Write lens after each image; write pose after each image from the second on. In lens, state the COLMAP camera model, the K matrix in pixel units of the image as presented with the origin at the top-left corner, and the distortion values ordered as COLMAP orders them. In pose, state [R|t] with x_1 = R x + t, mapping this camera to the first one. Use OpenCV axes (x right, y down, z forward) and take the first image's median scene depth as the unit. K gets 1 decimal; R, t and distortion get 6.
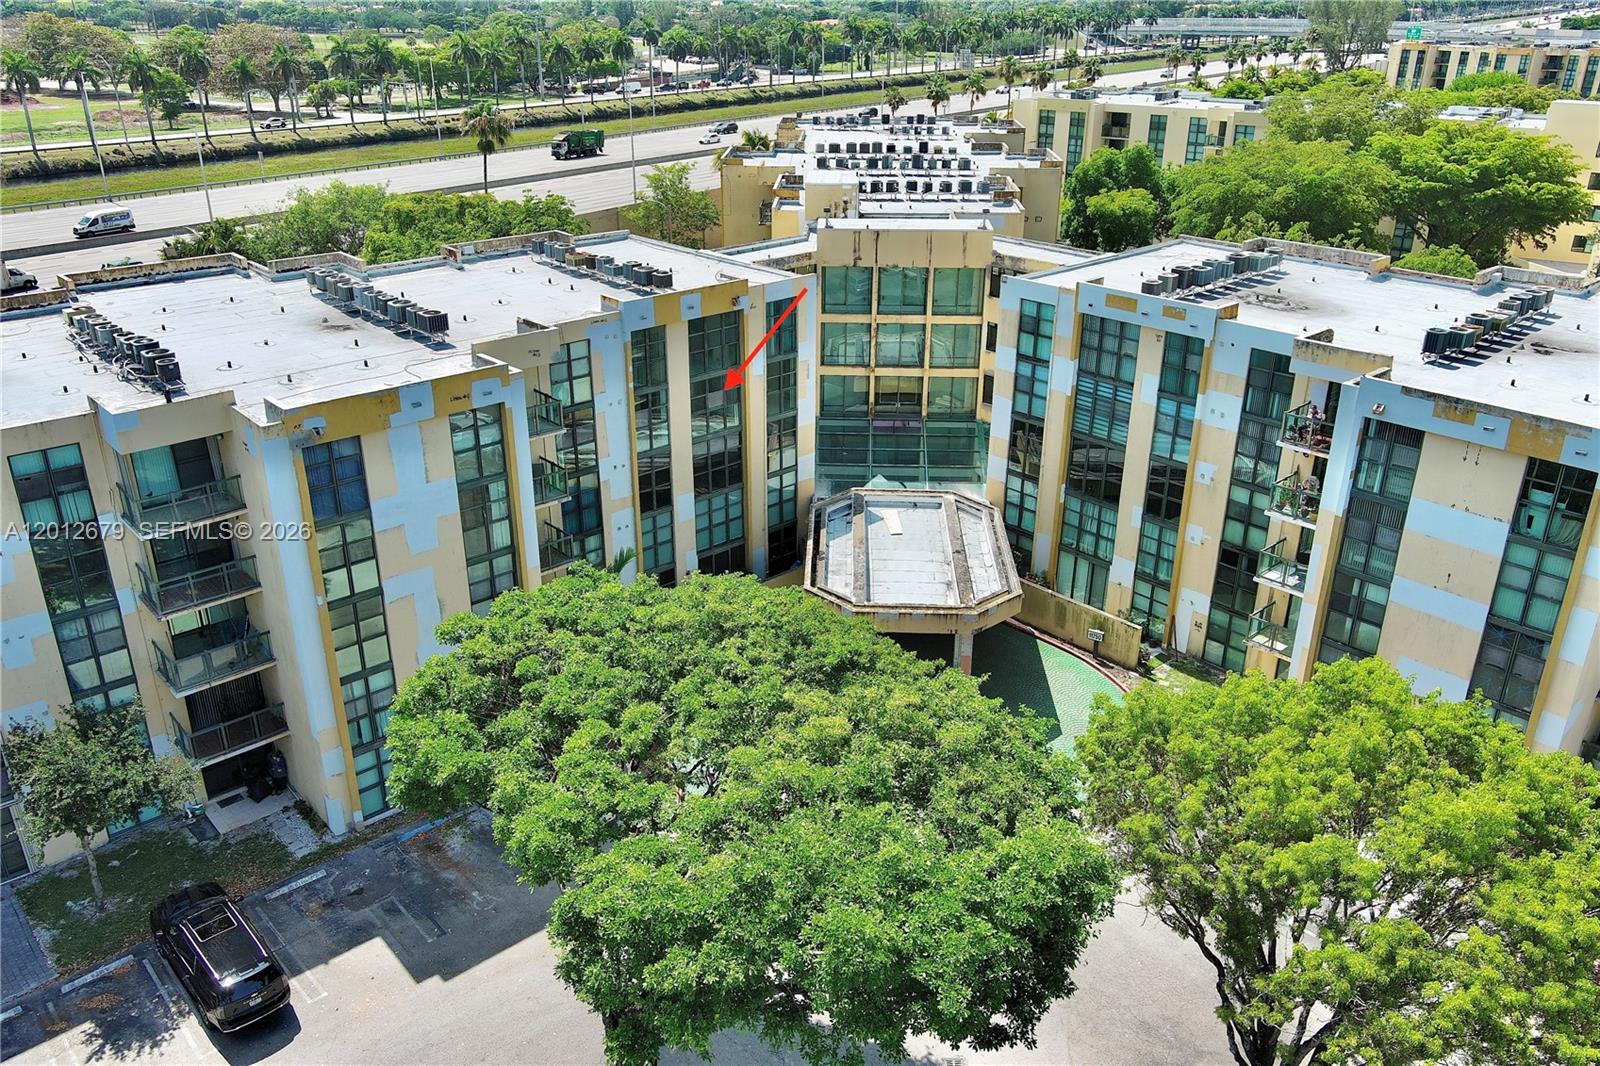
lens RADIAL K [[1231.7, 0, 800.0], [0, 1231.7, 533.0], [0, 0, 1]] dist [0.047284, -0.103889]
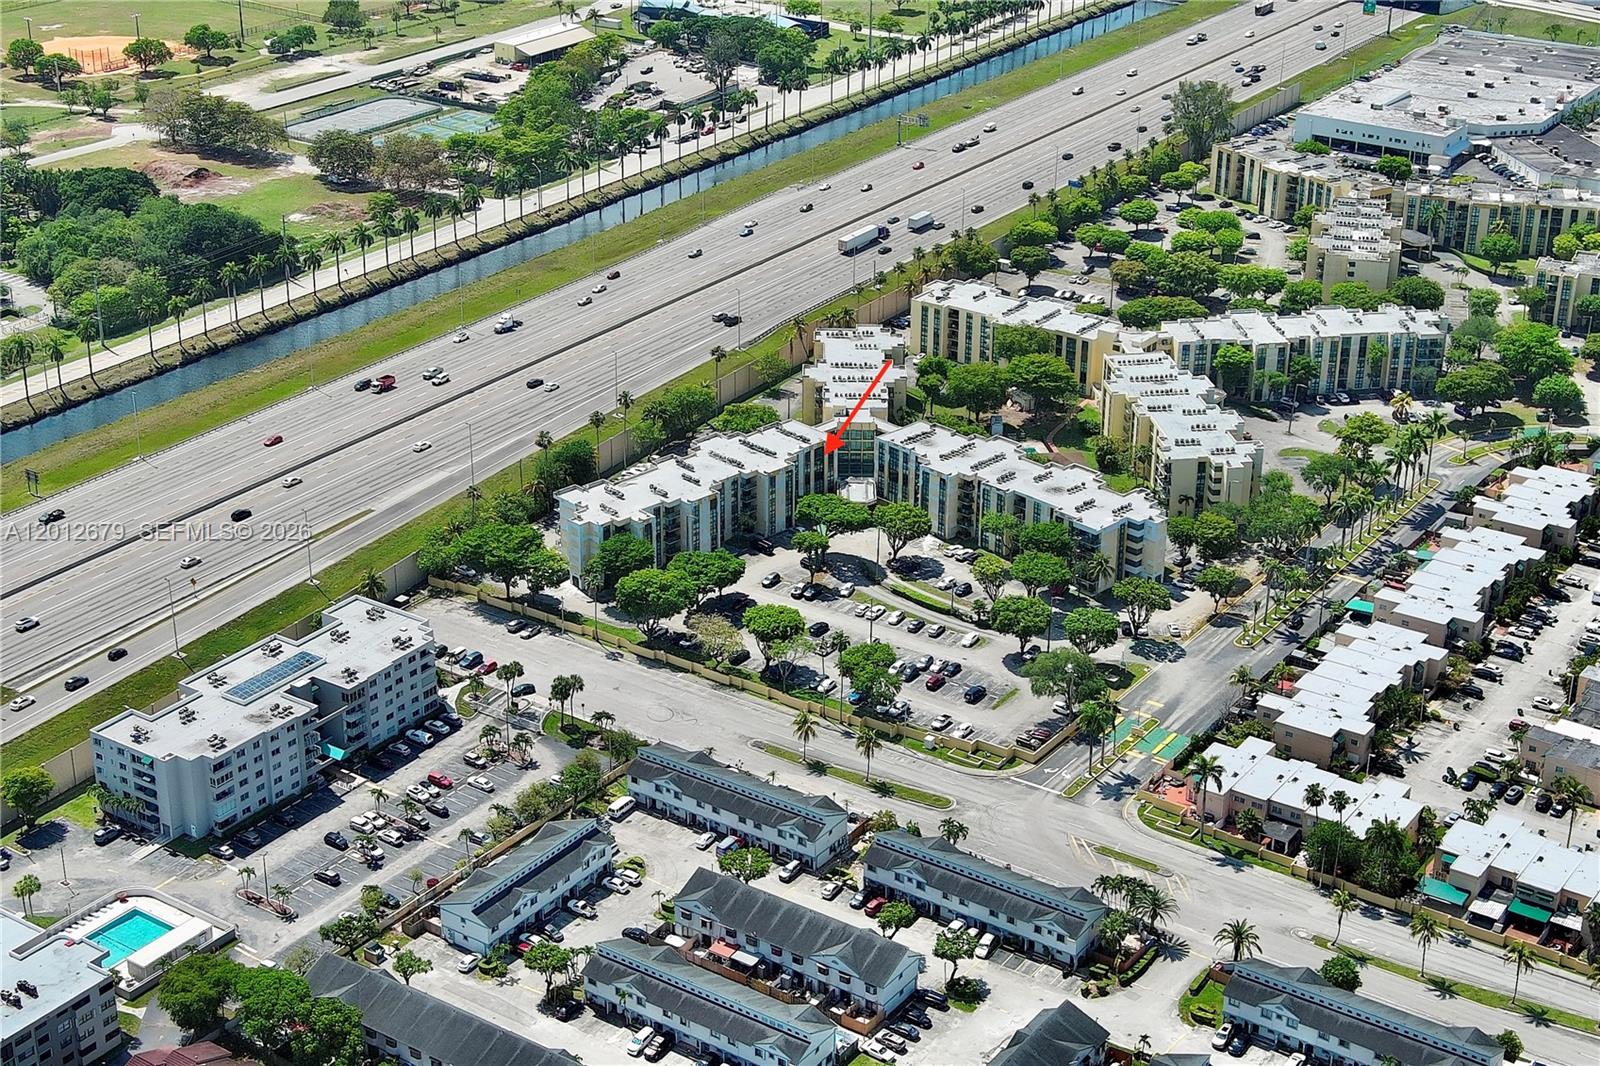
lens RADIAL K [[2463.7, 0, 800.0], [0, 2463.7, 533.0], [0, 0, 1]] dist [0.052351, -0.121254]
pose [[0.999243, -0.017312, 0.034830, -0.491203], [0.017125, 0.999837, 0.005668, 0.119369], [-0.034923, -0.005068, 0.999377, -8.948033]]
